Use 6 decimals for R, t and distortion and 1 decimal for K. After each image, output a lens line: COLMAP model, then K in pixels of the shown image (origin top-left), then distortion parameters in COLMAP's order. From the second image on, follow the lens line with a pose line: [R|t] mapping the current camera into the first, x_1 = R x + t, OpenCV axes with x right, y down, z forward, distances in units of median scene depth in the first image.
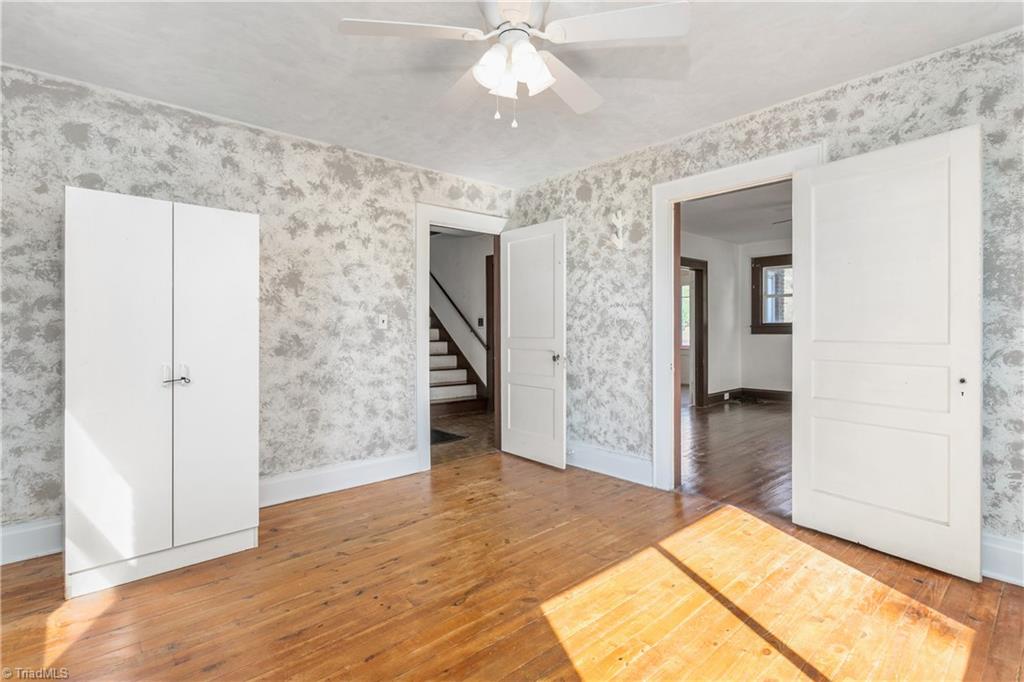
lens RADIAL K [[491.2, 0, 523.0], [0, 491.2, 324.5], [0, 0, 1]] dist [-0.003544, 0.004186]
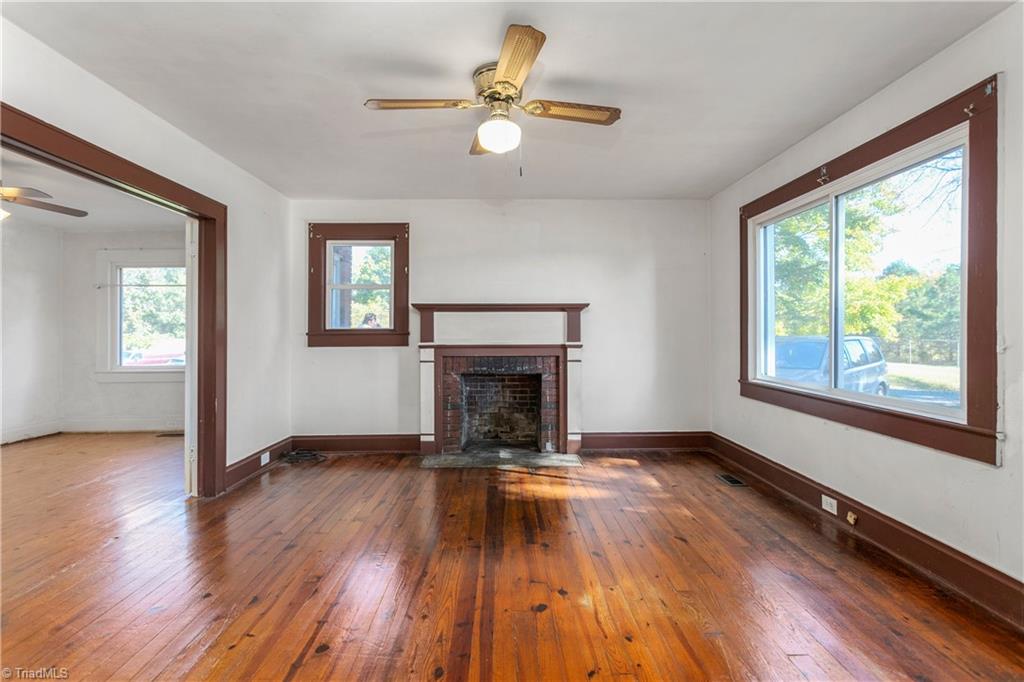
lens RADIAL K [[491.2, 0, 508.8], [0, 491.2, 327.3], [0, 0, 1]] dist [-0.003544, 0.004186]
pose [[0.668288, 0.009647, 0.743840, 0.187255], [-0.000537, 0.999922, -0.012485, 0.003122], [-0.743902, 0.007945, 0.668241, 0.428792]]
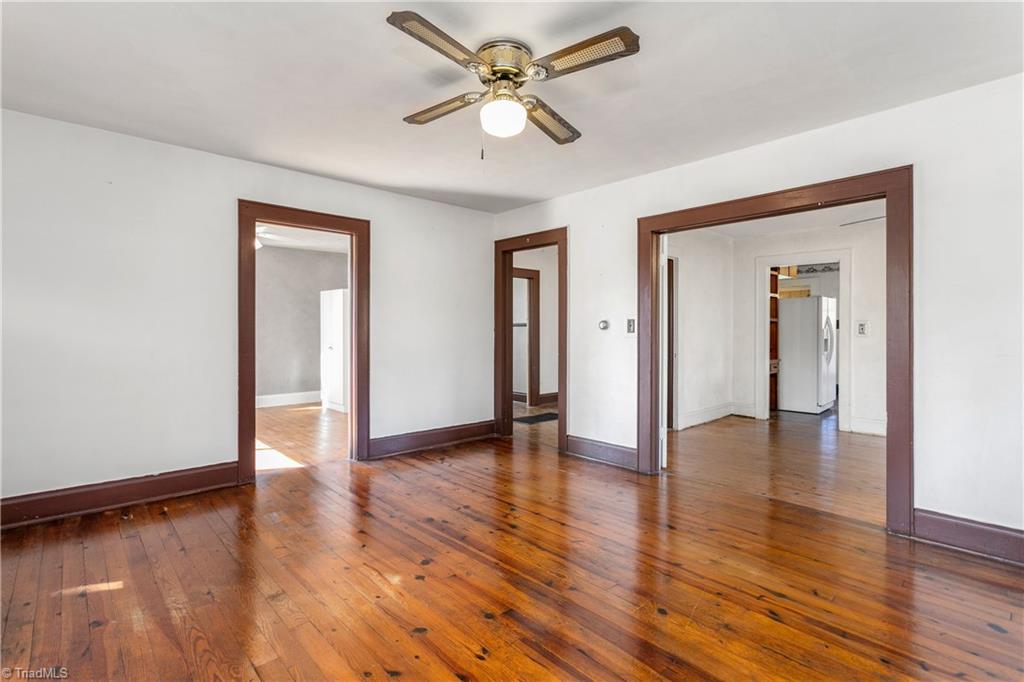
lens RADIAL K [[491.2, 0, 512.4], [0, 491.2, 330.3], [0, 0, 1]] dist [-0.003544, 0.004186]
pose [[-0.006040, 0.000312, -0.999982, 0.737613], [0.000313, 1.000000, 0.000310, 0.002176], [0.999982, -0.000311, -0.006041, 0.662571]]
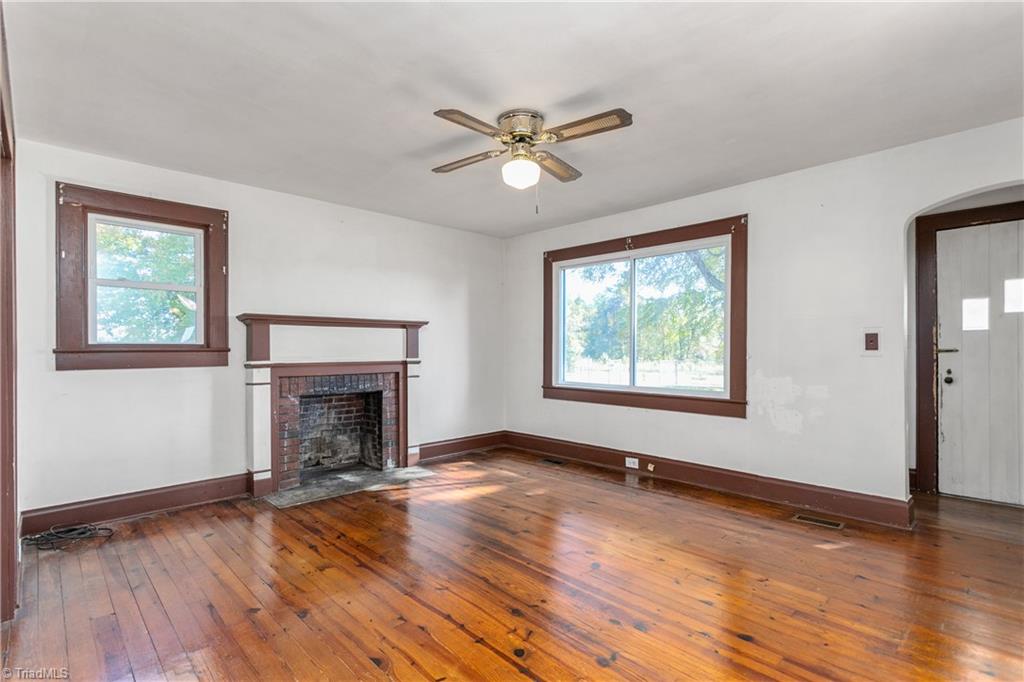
lens RADIAL K [[491.2, 0, 513.8], [0, 491.2, 350.7], [0, 0, 1]] dist [-0.003544, 0.004186]
pose [[-0.026102, -0.000348, 0.999659, 0.056246], [0.001097, 0.999999, 0.000376, 0.003845], [-0.999659, 0.001106, -0.026102, 0.670091]]
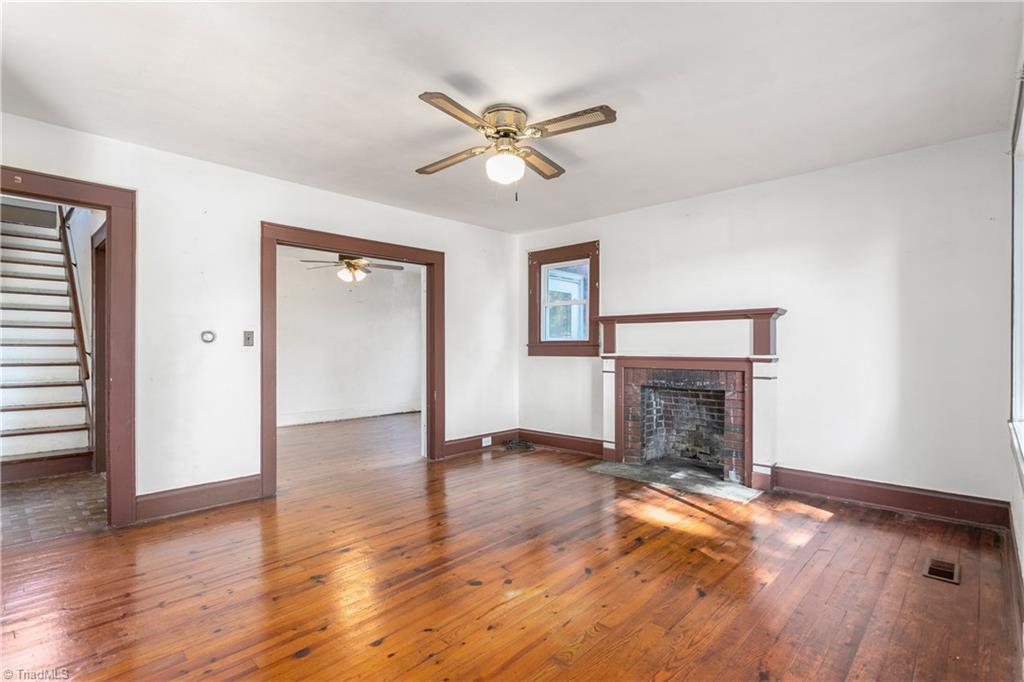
lens RADIAL K [[491.2, 0, 504.5], [0, 491.2, 345.0], [0, 0, 1]] dist [-0.003544, 0.004186]
pose [[0.998375, 0.001192, 0.056970, 0.407939], [-0.001229, 0.999999, 0.000607, 0.003209], [-0.056969, -0.000676, 0.998376, 0.282504]]
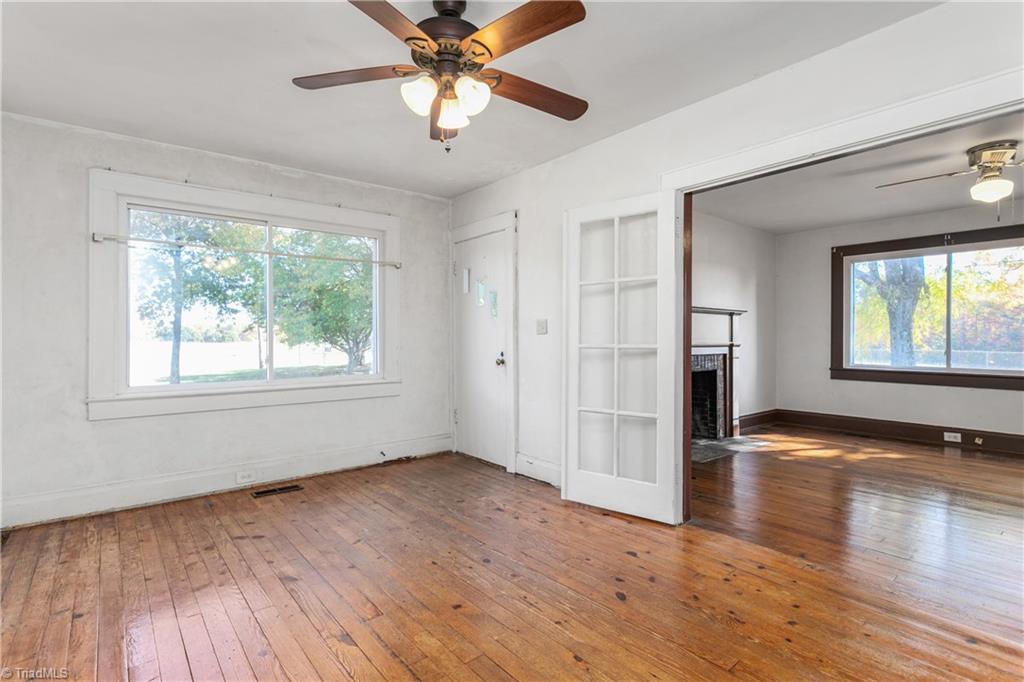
lens RADIAL K [[491.2, 0, 514.8], [0, 491.2, 337.9], [0, 0, 1]] dist [-0.003544, 0.004186]
pose [[0.062416, 0.006854, 0.998027, -0.052494], [-0.004528, 0.999968, -0.006584, 0.014494], [-0.998040, -0.004108, 0.062445, 1.073268]]
